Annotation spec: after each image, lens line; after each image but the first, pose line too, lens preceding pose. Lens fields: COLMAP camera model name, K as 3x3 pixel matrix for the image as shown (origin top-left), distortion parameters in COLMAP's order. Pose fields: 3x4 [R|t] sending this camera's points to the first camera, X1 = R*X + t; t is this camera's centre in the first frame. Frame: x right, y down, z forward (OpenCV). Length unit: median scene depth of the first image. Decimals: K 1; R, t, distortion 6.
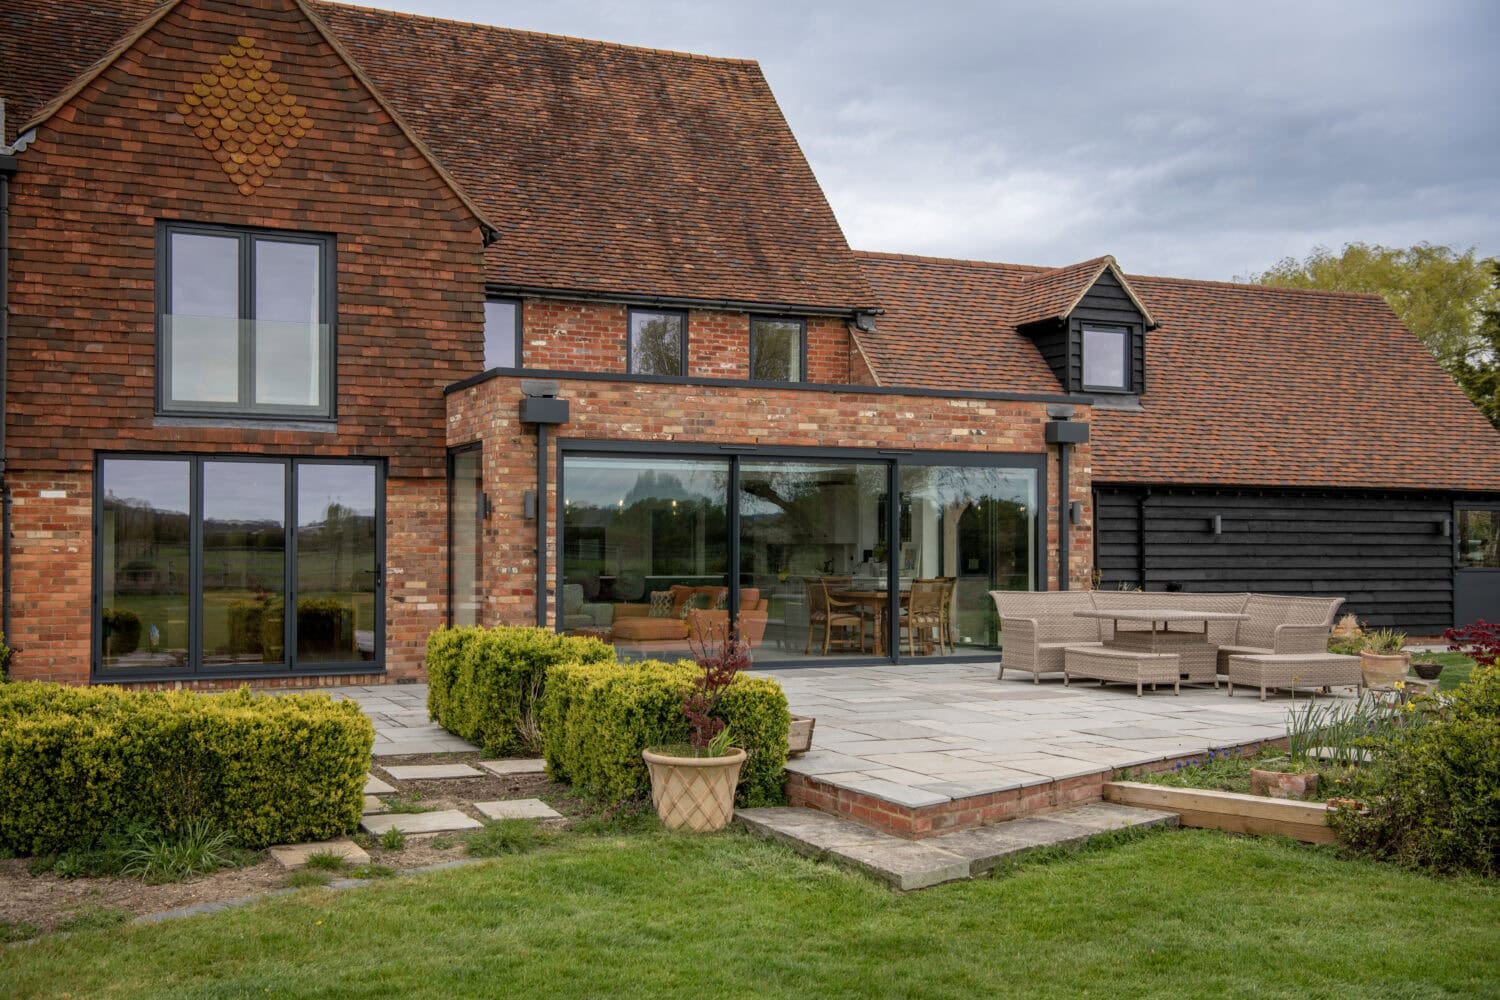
lens RADIAL K [[1544.2, 0, 753.9], [0, 1544.2, 545.8], [0, 0, 1]] dist [0.038395, 0.000000]
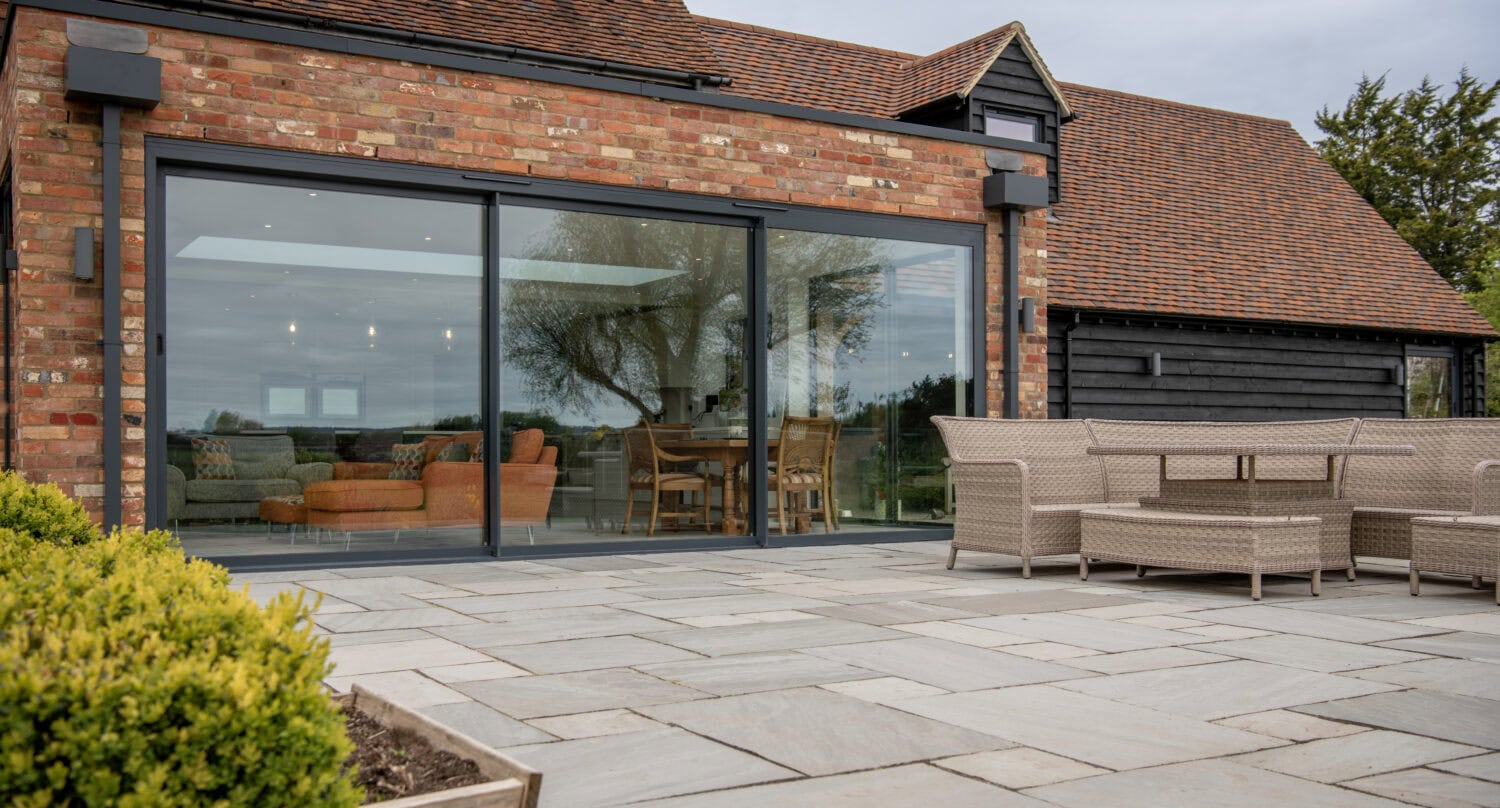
lens RADIAL K [[1356.6, 0, 767.4], [0, 1356.6, 458.6], [0, 0, 1]] dist [-0.035654, -0.008077]
pose [[0.992675, -0.006608, 0.120632, 0.028551], [0.005779, 0.999957, 0.007222, 0.037955], [-0.120675, -0.006472, 0.992671, 0.467883]]
